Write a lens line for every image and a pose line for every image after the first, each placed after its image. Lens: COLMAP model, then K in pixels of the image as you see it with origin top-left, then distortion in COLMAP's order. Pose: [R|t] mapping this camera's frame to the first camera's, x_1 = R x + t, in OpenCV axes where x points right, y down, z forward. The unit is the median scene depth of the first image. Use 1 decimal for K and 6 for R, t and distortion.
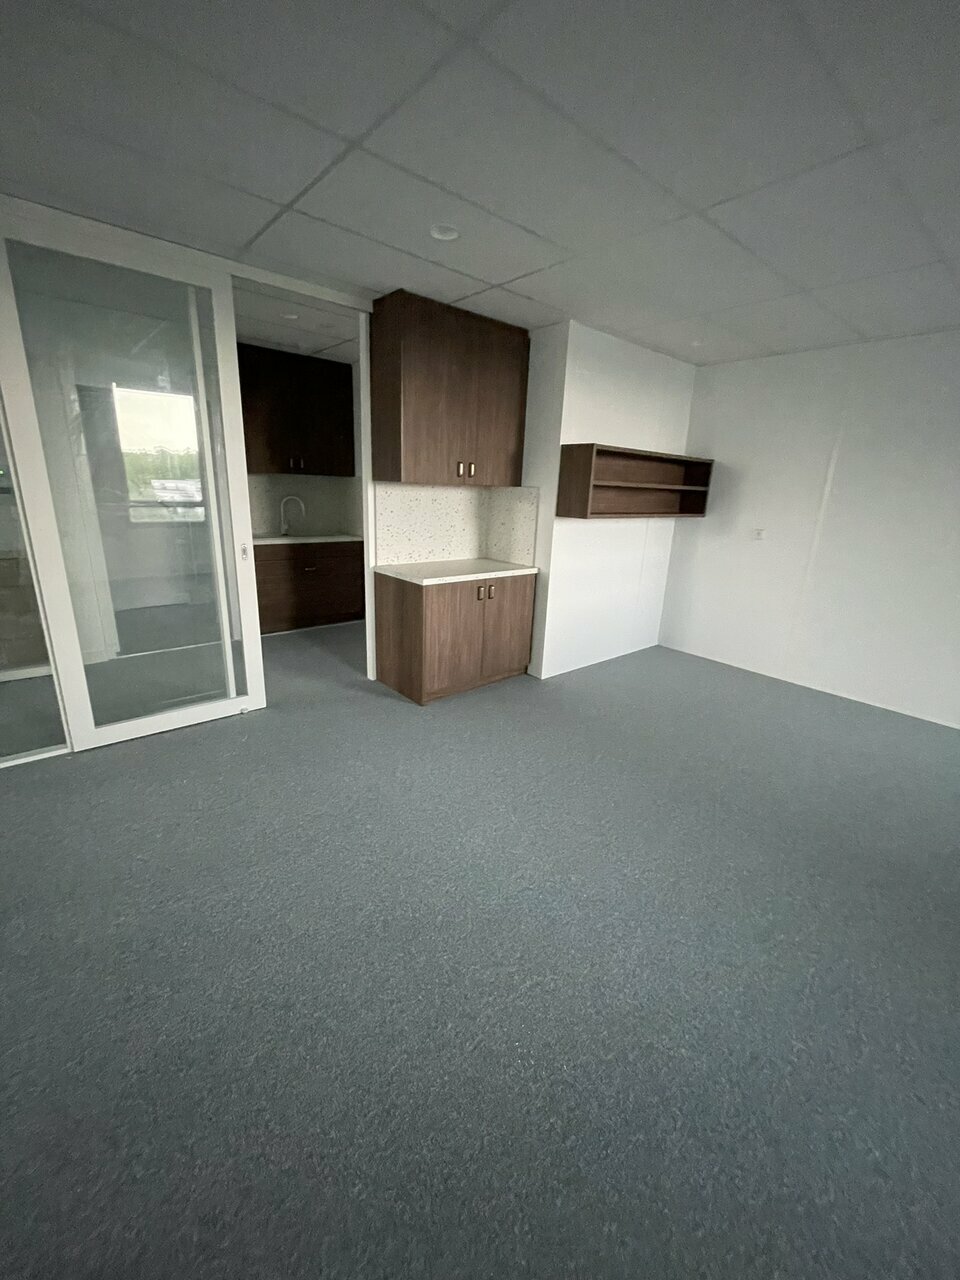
lens RADIAL K [[522.8, 0, 480.0], [0, 522.8, 640.0], [0, 0, 1]] dist [-0.001111, -0.000046]
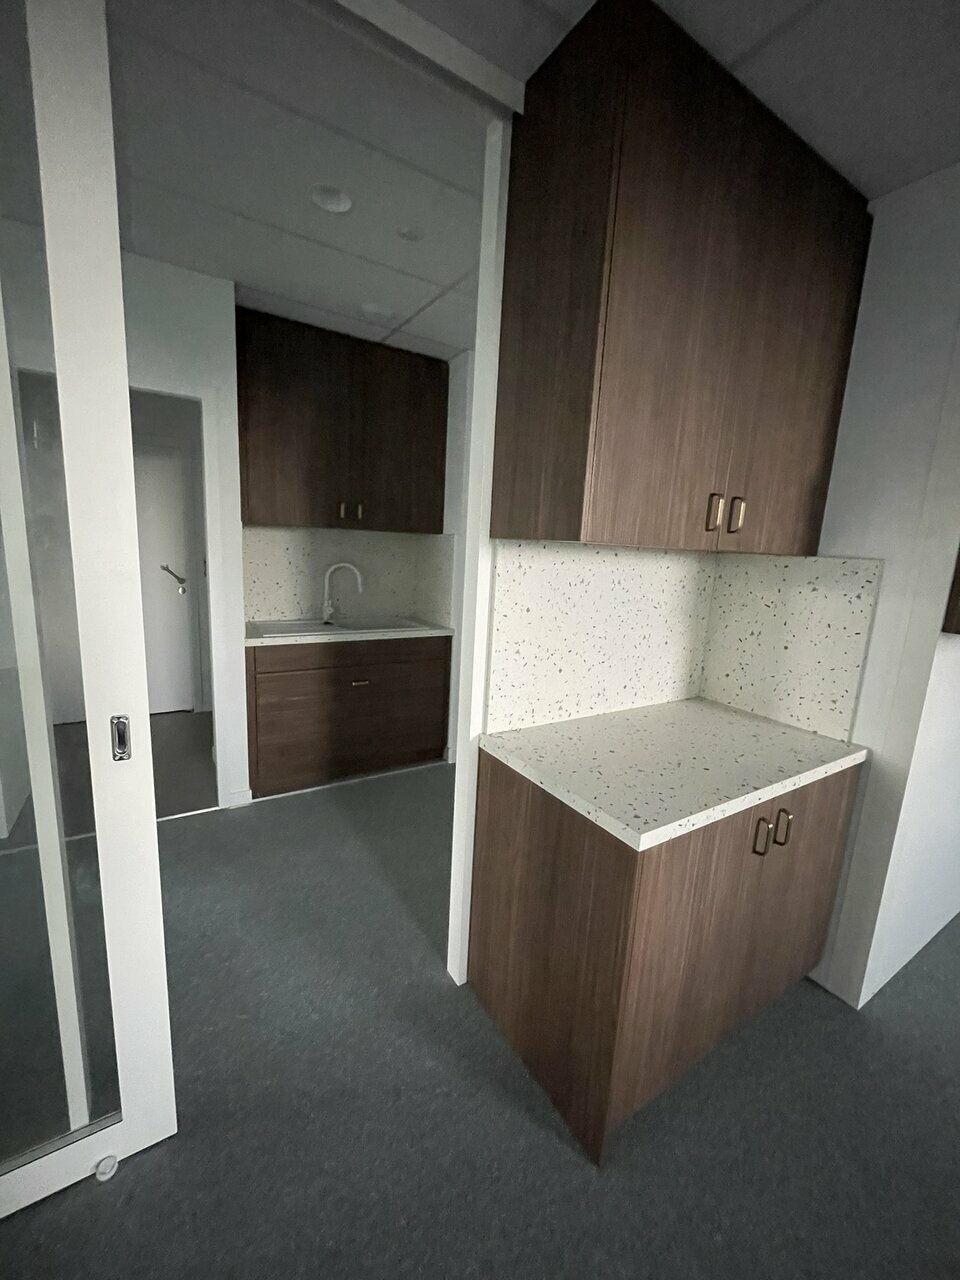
lens RADIAL K [[515.0, 0, 480.0], [0, 515.0, 640.0], [0, 0, 1]] dist [-0.000867, -0.000083]
pose [[0.989780, 0.037595, -0.137555, -0.143876], [-0.052465, 0.992968, -0.106124, -0.168854], [0.132598, 0.112257, 0.984792, 0.565139]]
